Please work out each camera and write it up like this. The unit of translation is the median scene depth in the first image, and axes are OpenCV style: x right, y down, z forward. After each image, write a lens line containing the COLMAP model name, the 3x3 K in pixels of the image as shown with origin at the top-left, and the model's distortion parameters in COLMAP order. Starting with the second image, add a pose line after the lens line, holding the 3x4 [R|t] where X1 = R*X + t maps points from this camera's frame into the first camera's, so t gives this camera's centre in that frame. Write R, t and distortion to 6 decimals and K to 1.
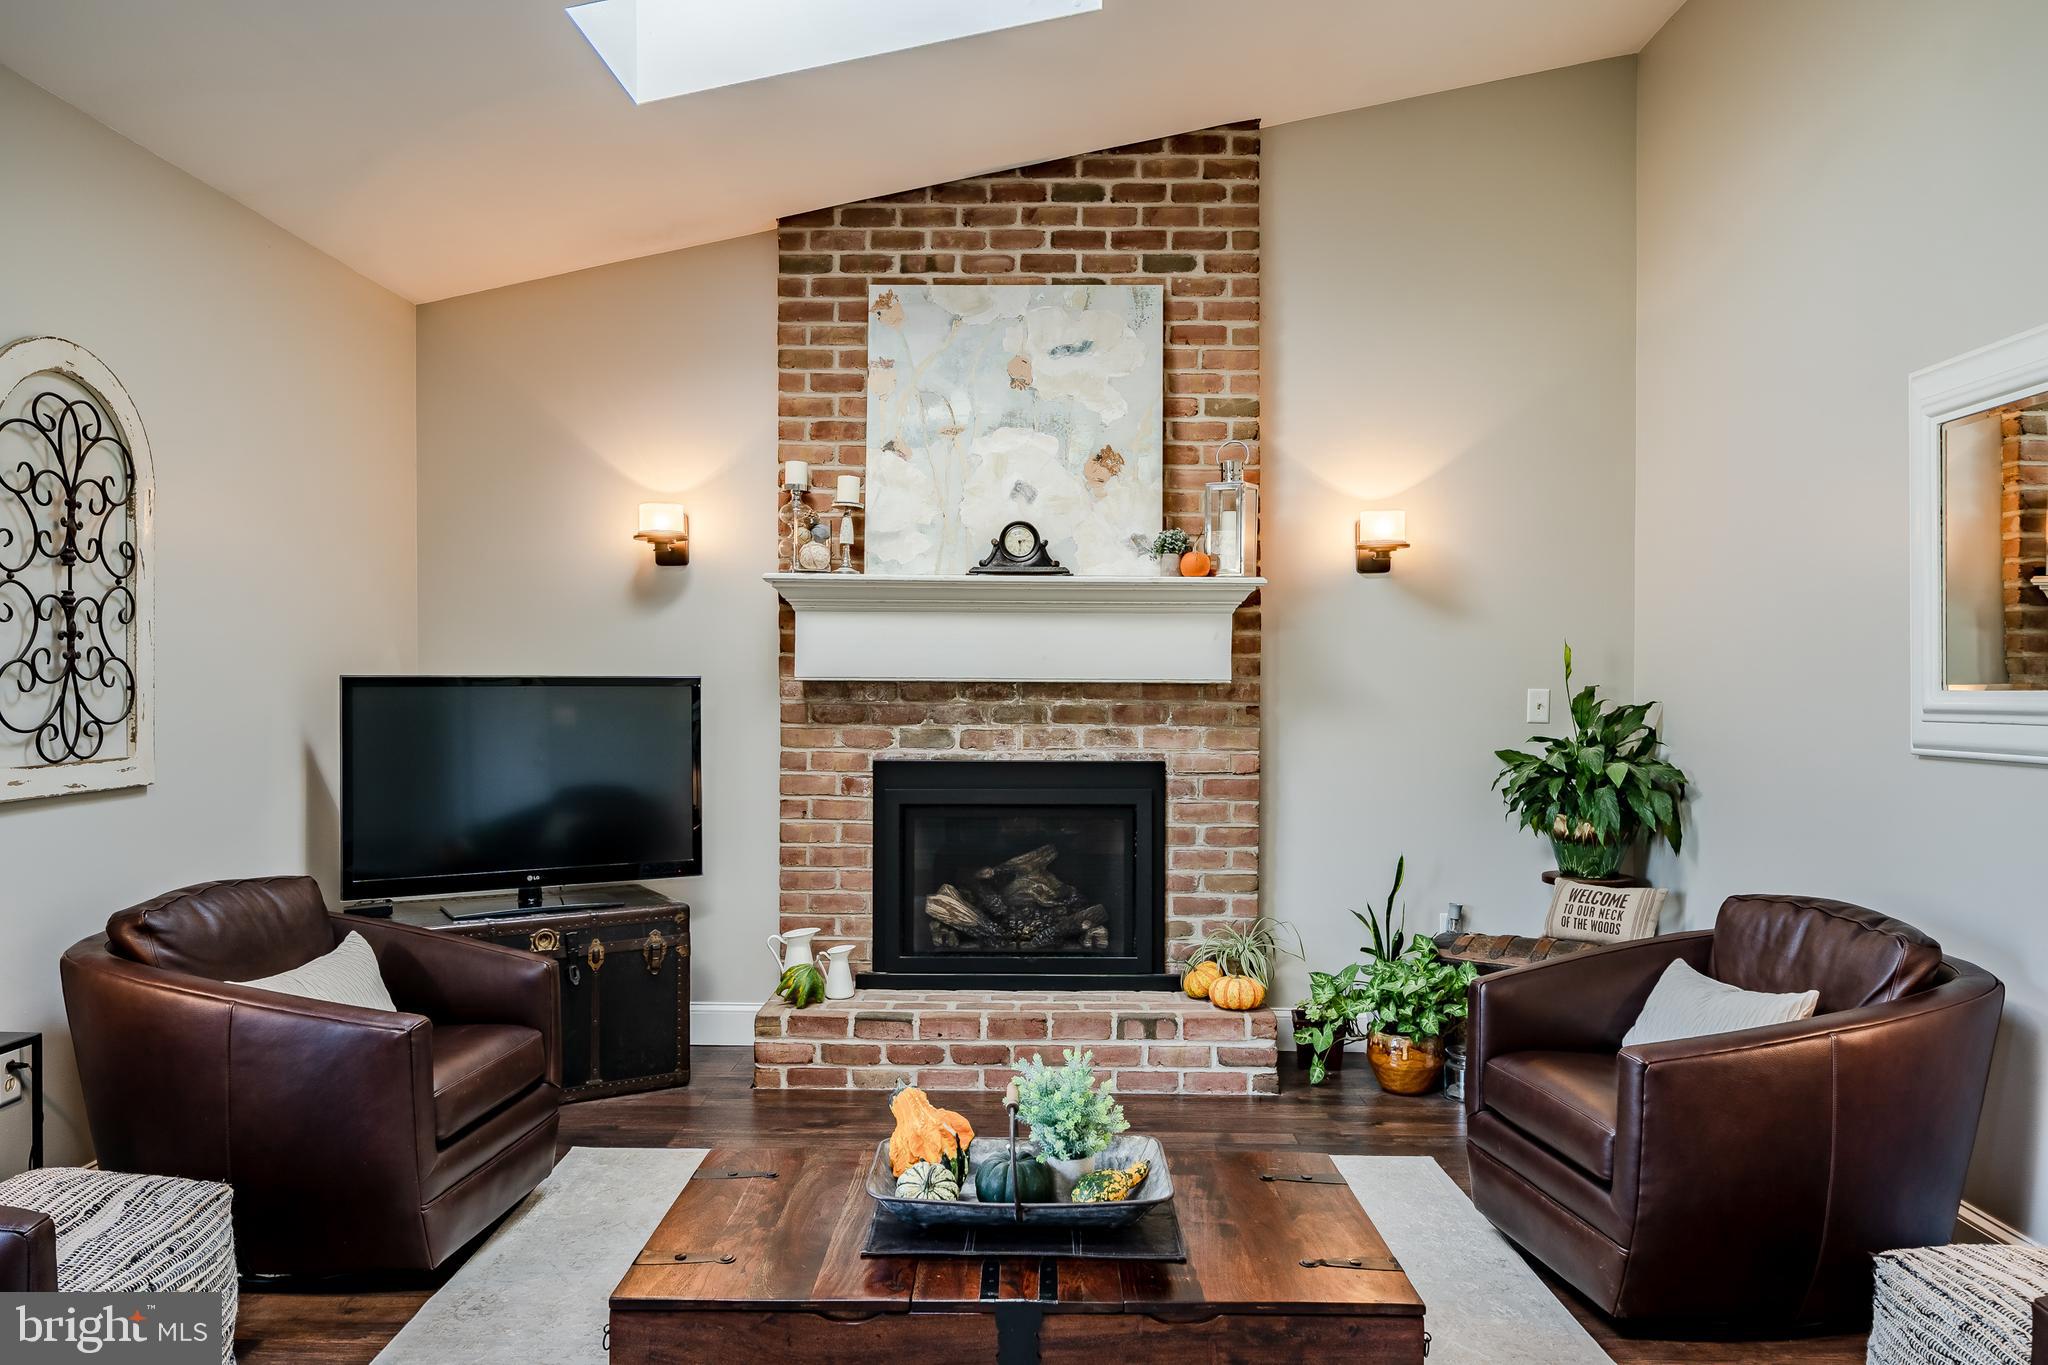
lens RADIAL K [[1413.6, 0, 1022.8], [0, 1413.6, 683.4], [0, 0, 1]] dist [-0.002337, -0.000280]
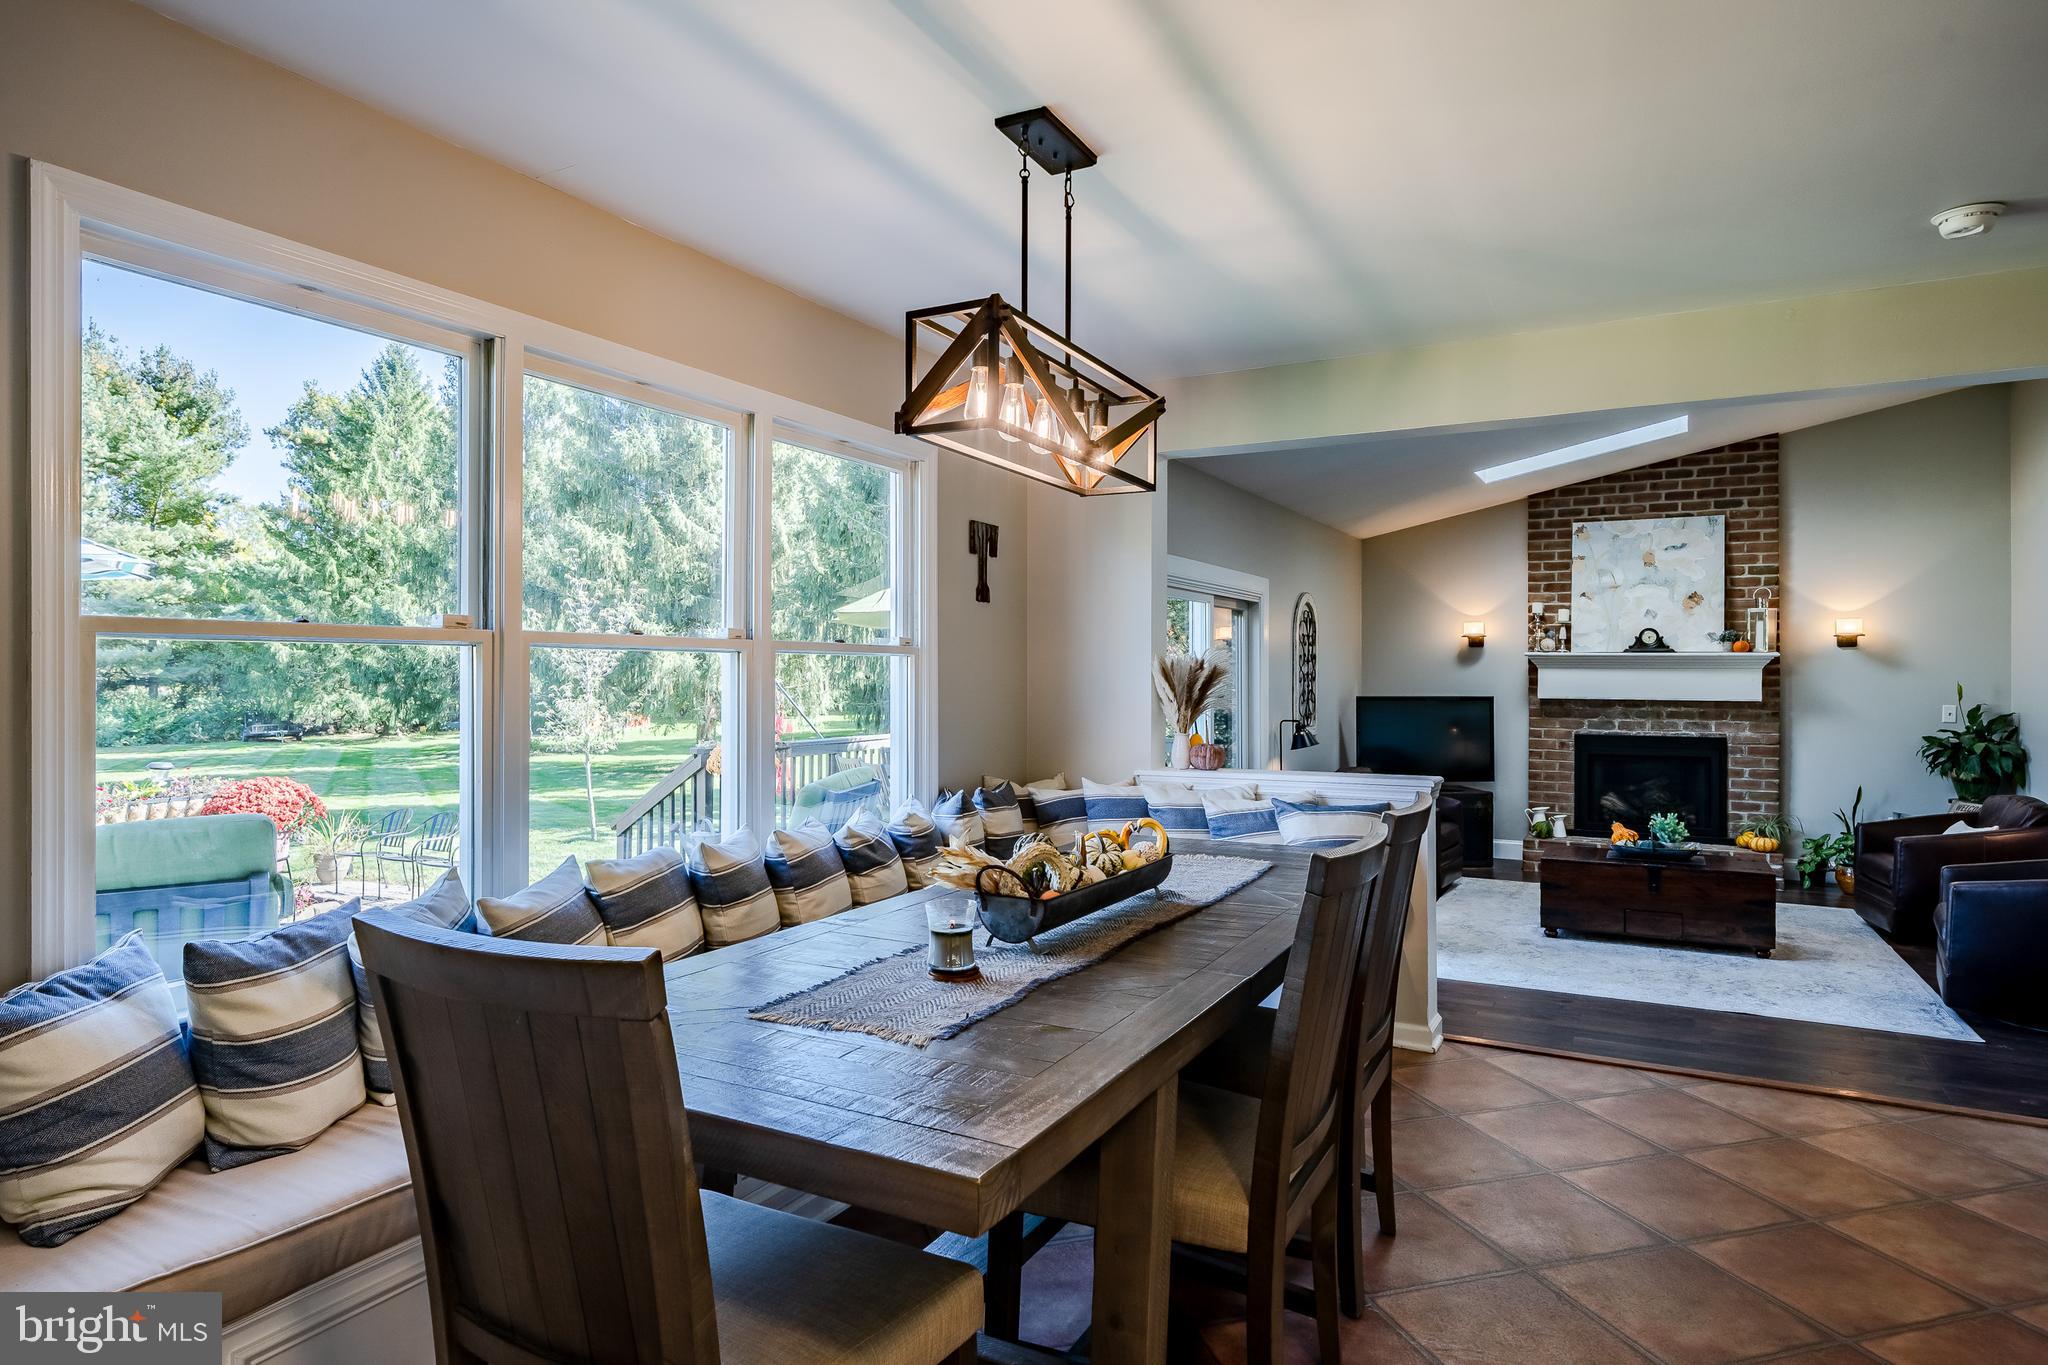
lens RADIAL K [[1154.1, 0, 1019.0], [0, 1154.1, 675.2], [0, 0, 1]] dist [-0.003481, -0.001080]
pose [[0.876860, -0.001199, -0.480744, 0.000587], [-0.003074, 0.999962, -0.008100, -0.021515], [0.480736, 0.008581, 0.876824, -1.033554]]
